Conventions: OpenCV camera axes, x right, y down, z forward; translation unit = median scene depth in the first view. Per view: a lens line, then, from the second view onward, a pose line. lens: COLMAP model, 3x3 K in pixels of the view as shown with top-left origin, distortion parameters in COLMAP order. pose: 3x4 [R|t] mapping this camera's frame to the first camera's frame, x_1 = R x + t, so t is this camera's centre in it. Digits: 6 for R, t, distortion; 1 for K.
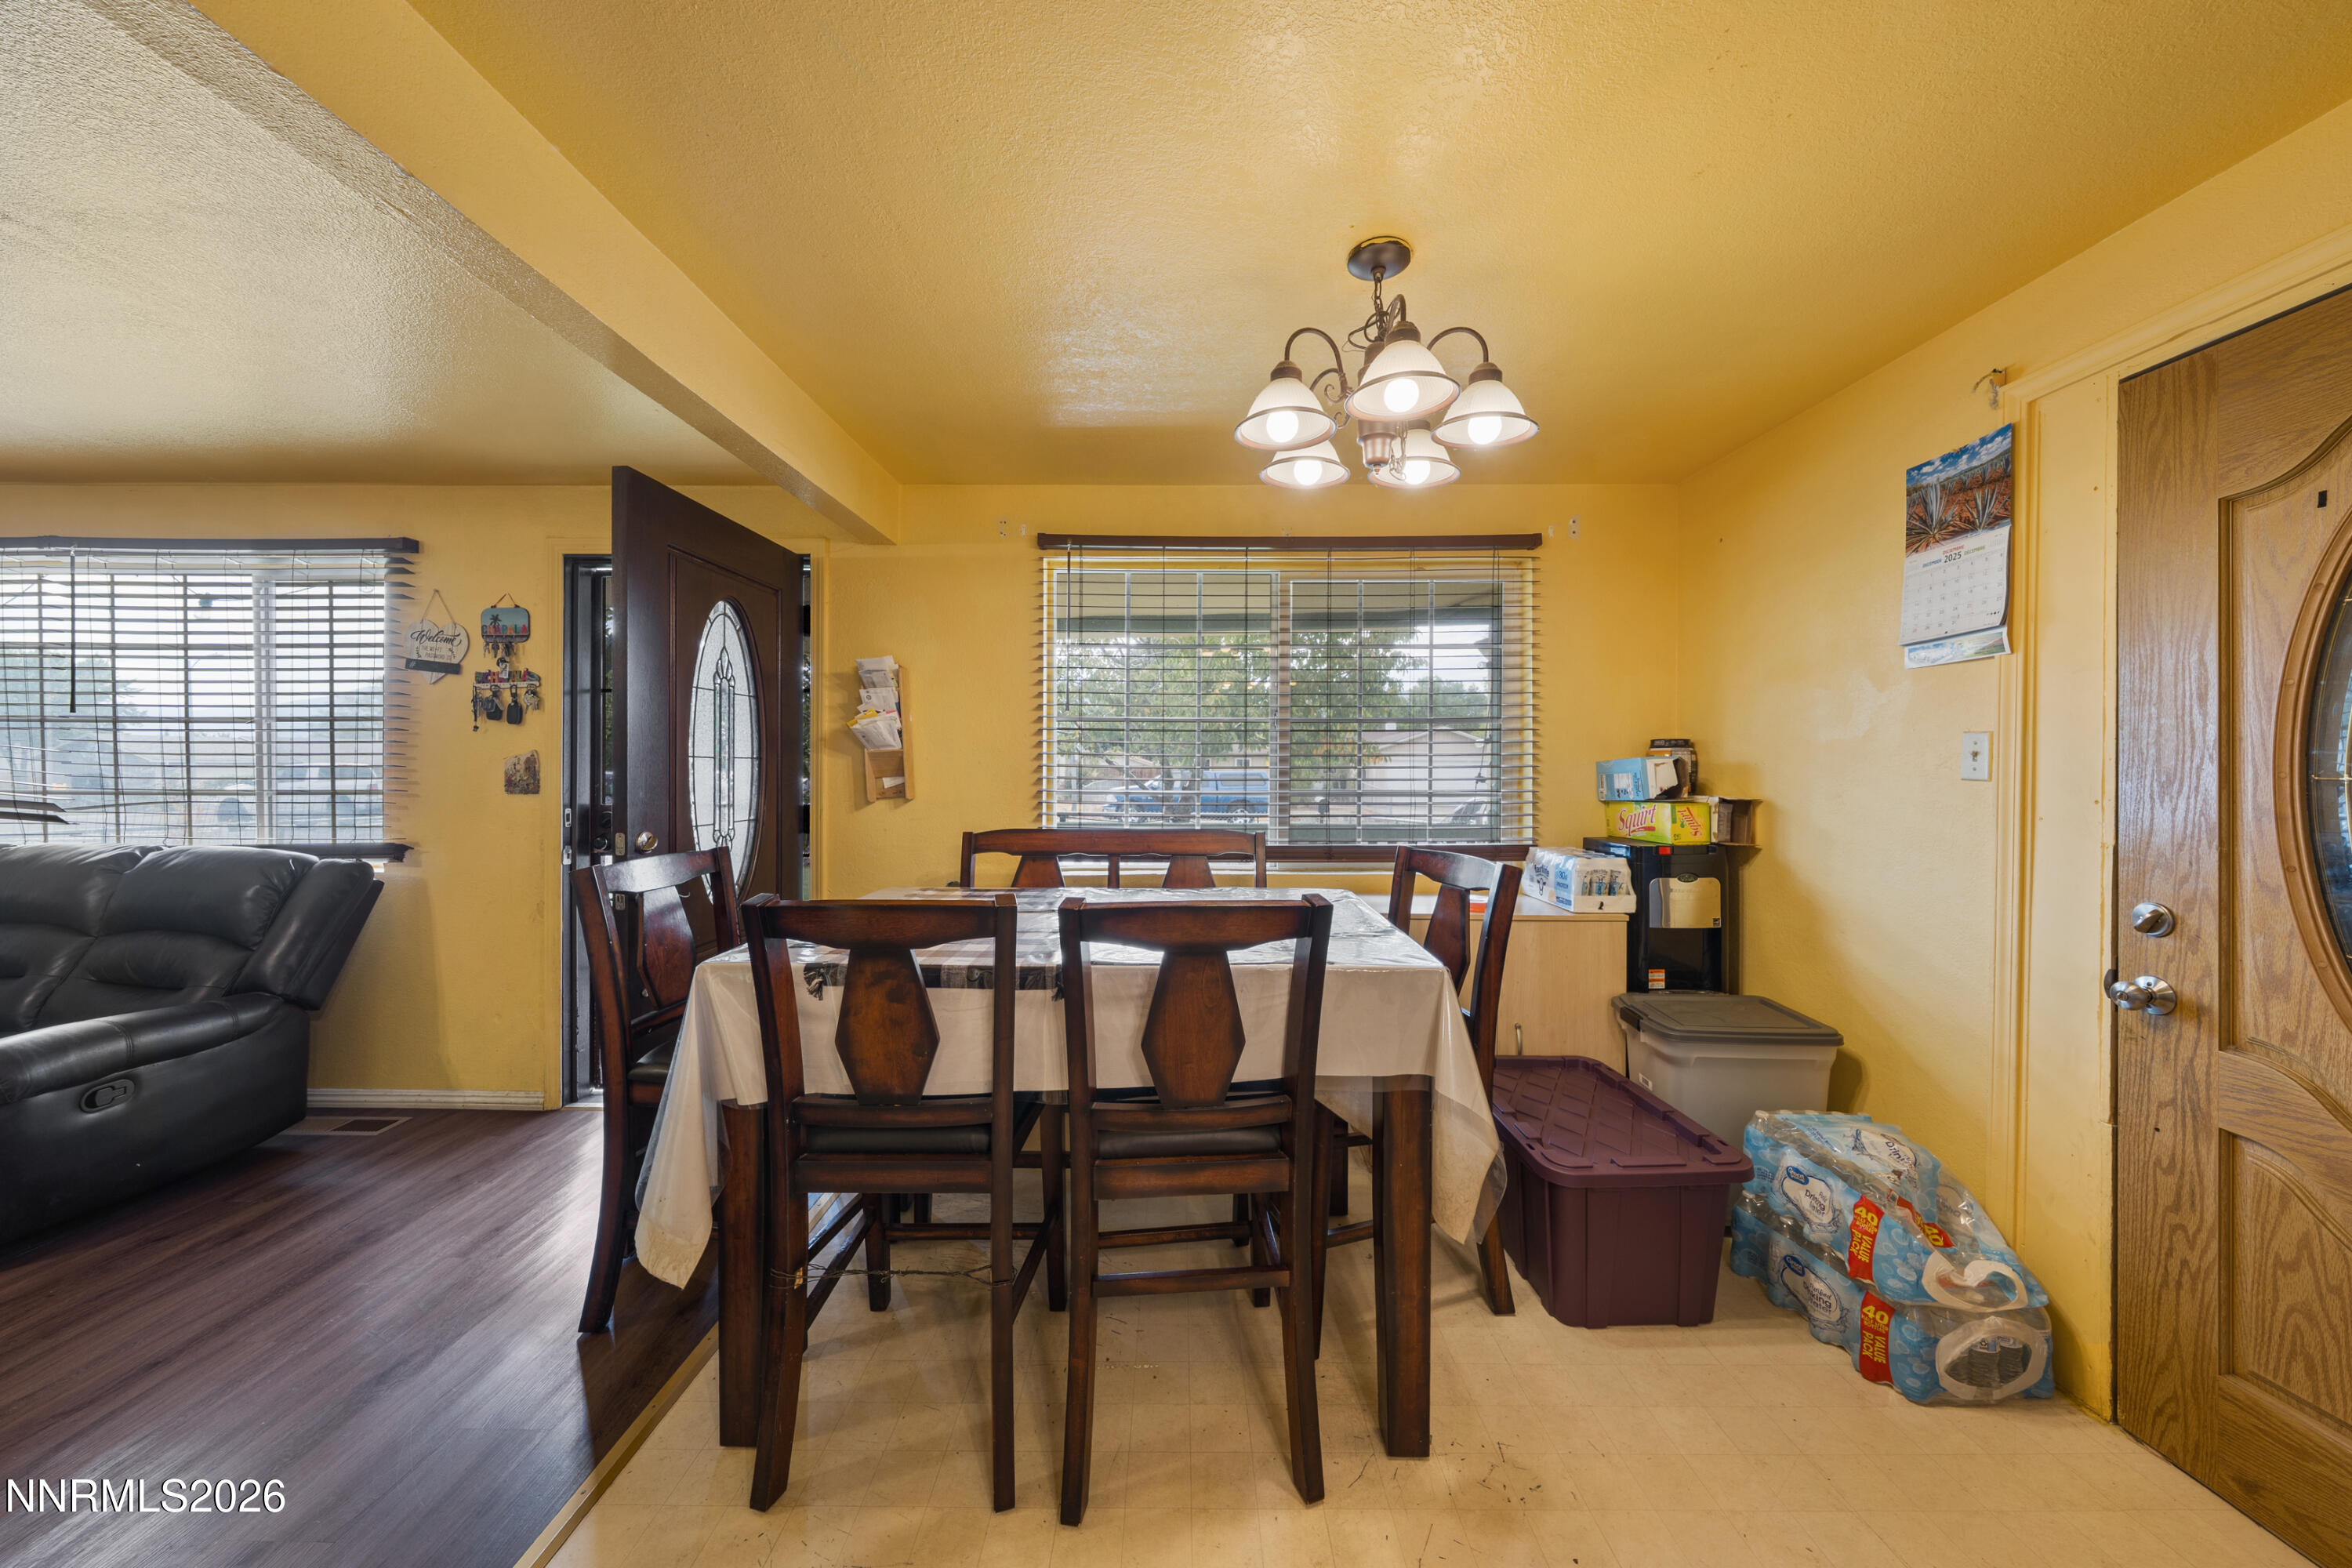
lens RADIAL K [[801.7, 0, 1171.6], [0, 801.7, 774.4], [0, 0, 1]] dist [-0.001112, 0.000154]
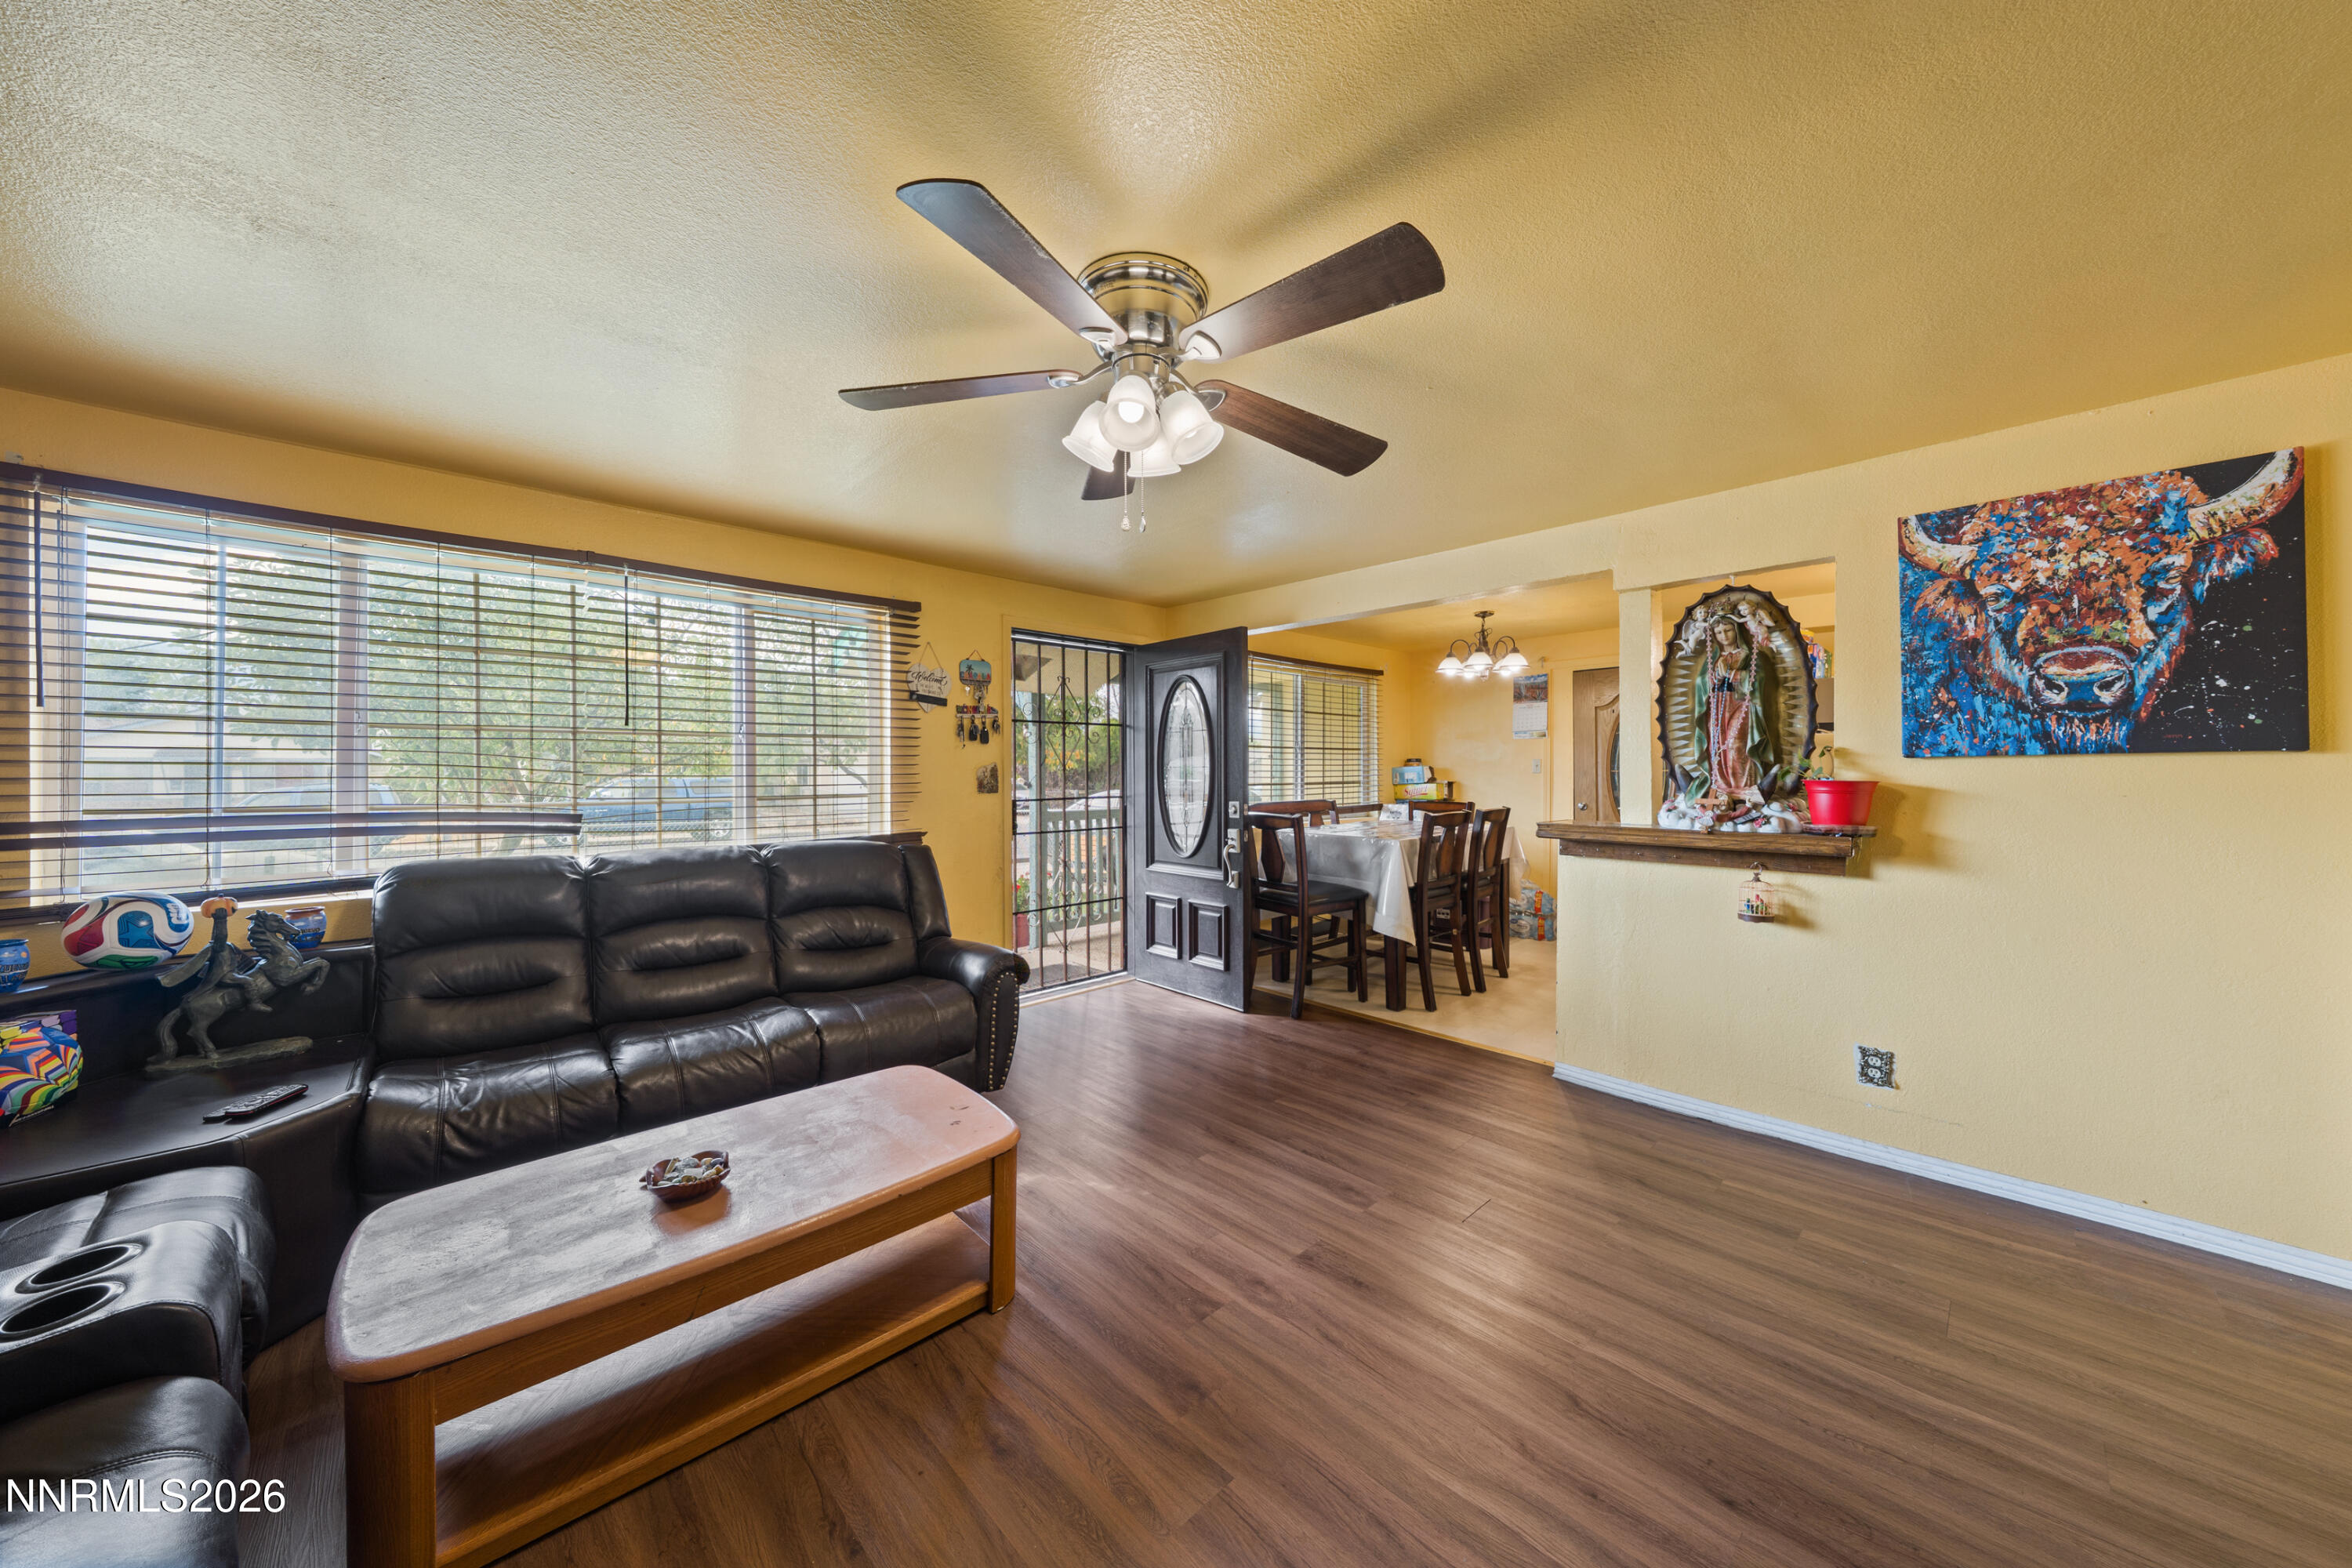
lens RADIAL K [[801.7, 0, 1173.3], [0, 801.7, 776.3], [0, 0, 1]] dist [-0.001112, 0.000154]
pose [[0.718774, -0.011048, 0.695156, -2.442969], [0.012391, 0.999918, 0.003079, -0.008459], [-0.695134, 0.006401, 0.718852, -0.383454]]
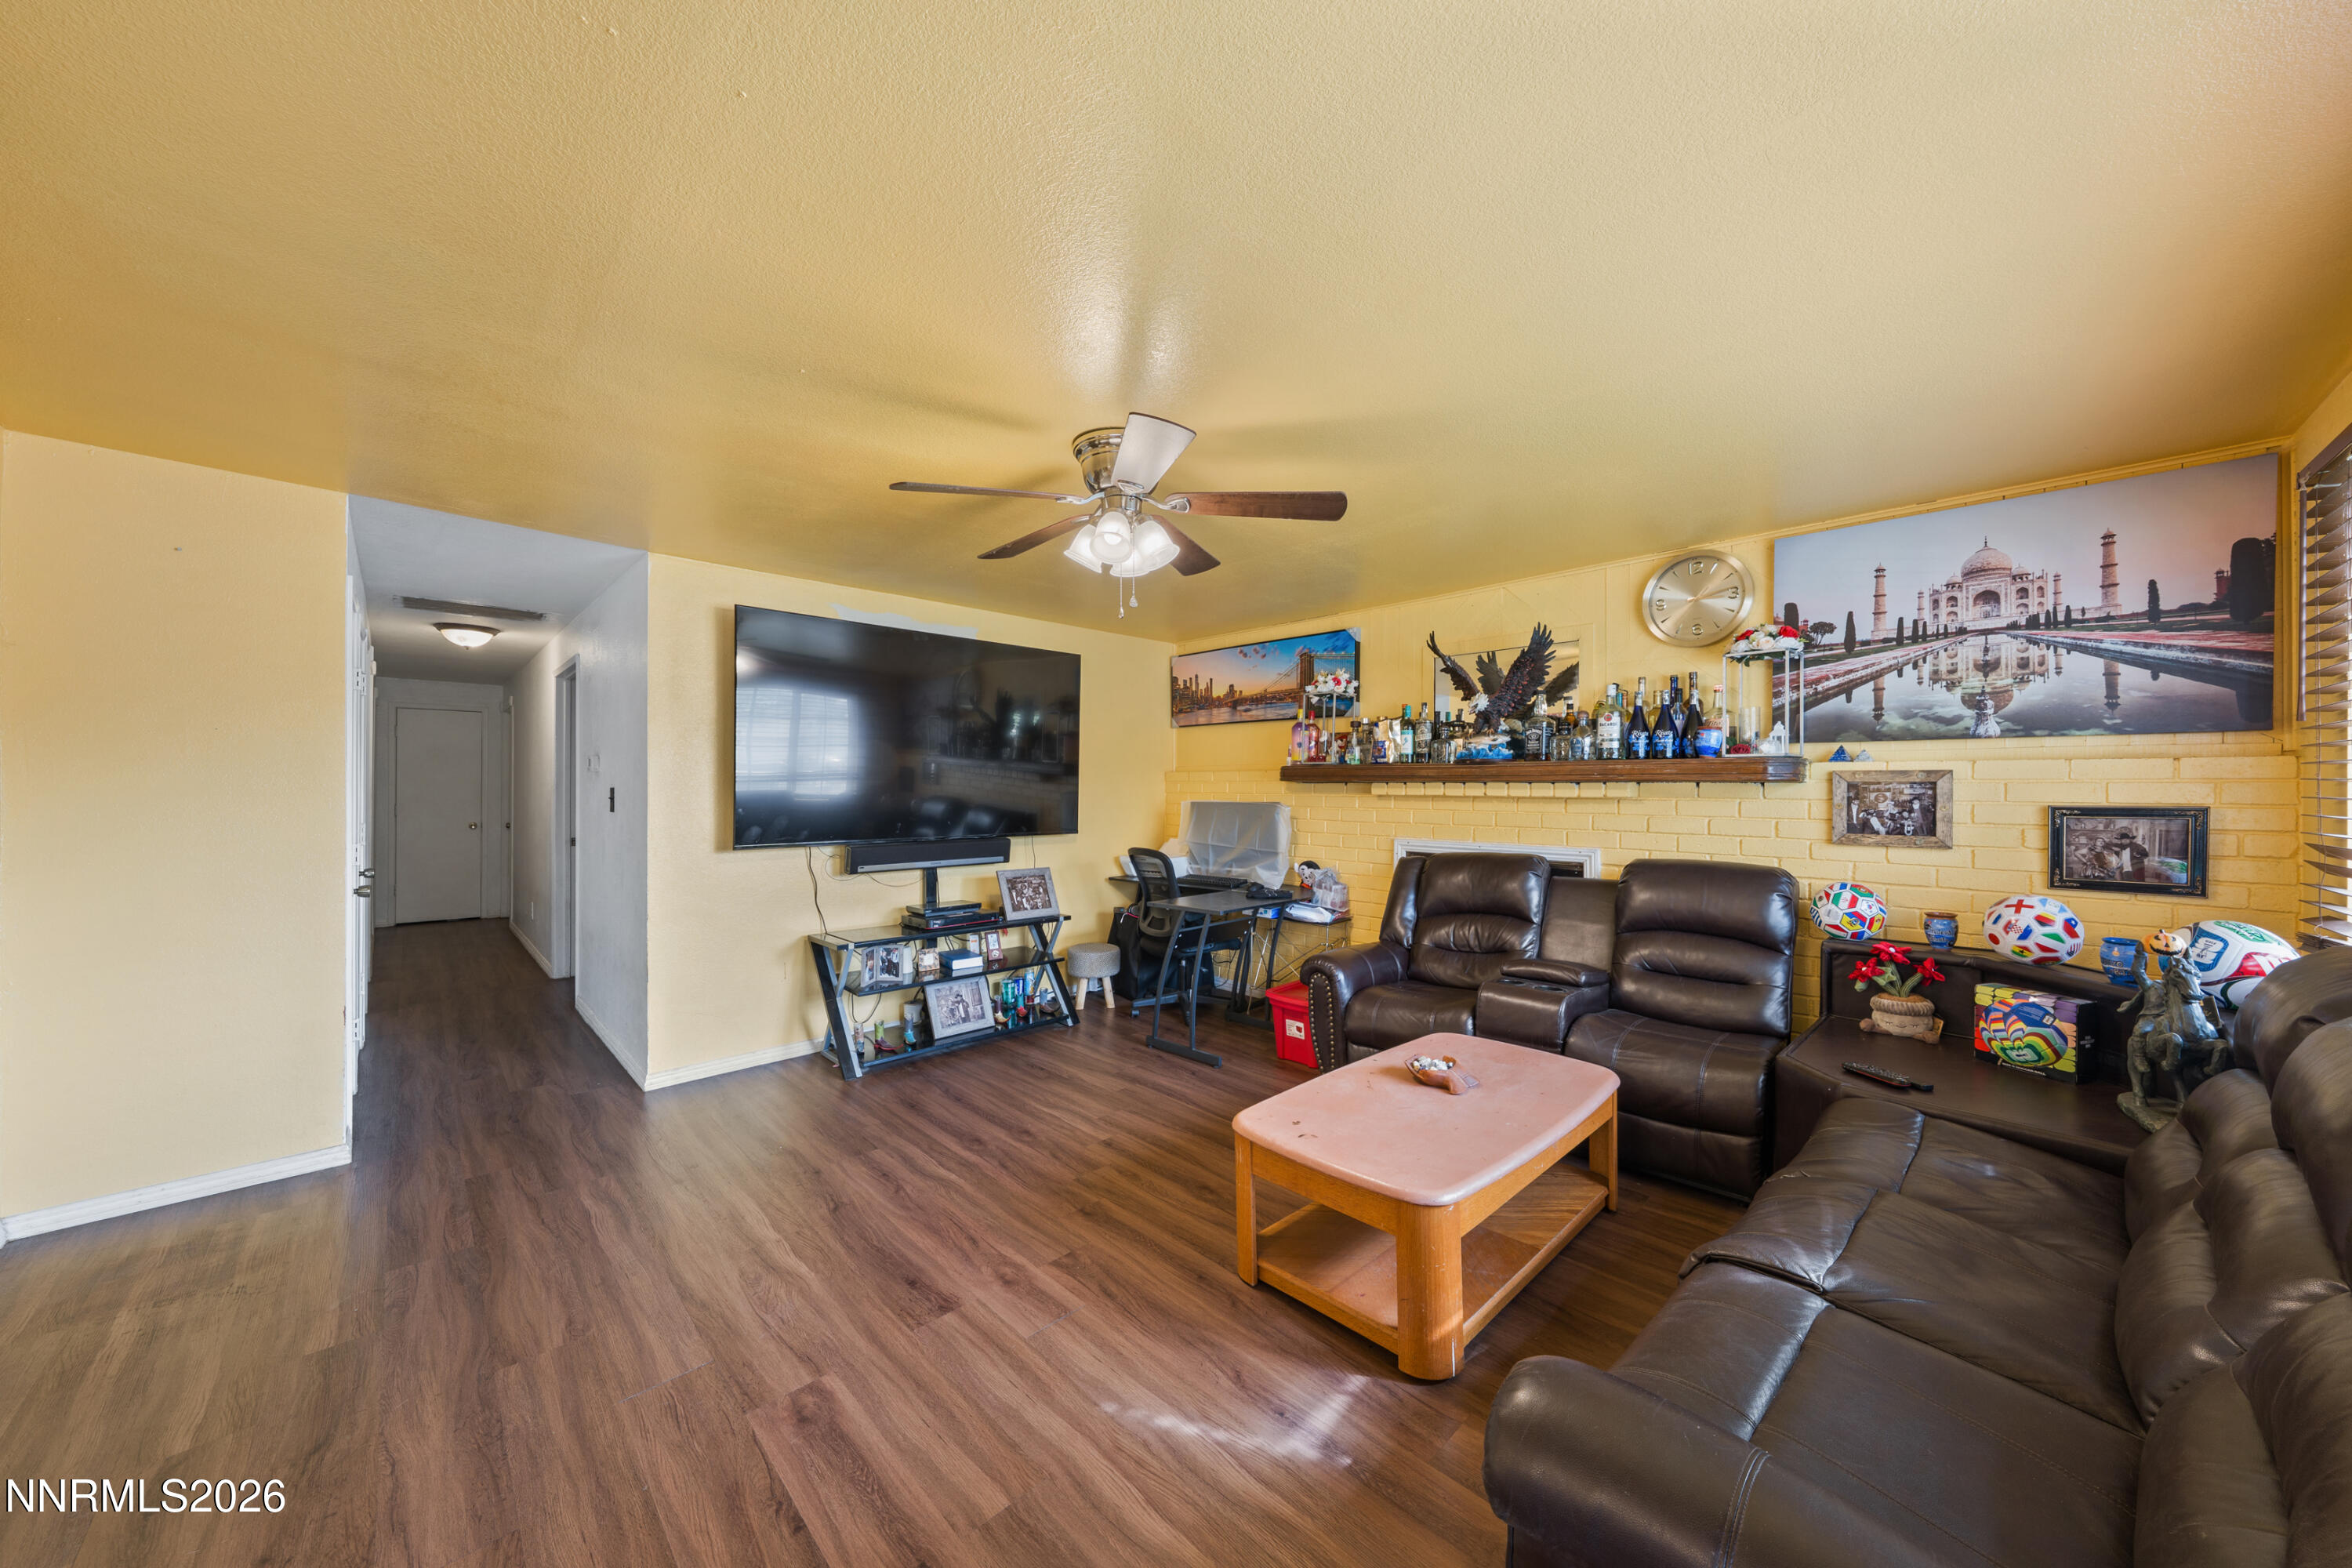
lens RADIAL K [[801.7, 0, 1186.7], [0, 801.7, 798.4], [0, 0, 1]] dist [-0.001112, 0.000154]
pose [[-0.701681, 0.001365, -0.712490, -1.022187], [-0.012558, 0.999819, 0.014283, -0.019126], [0.712381, 0.018970, -0.701537, 1.237689]]
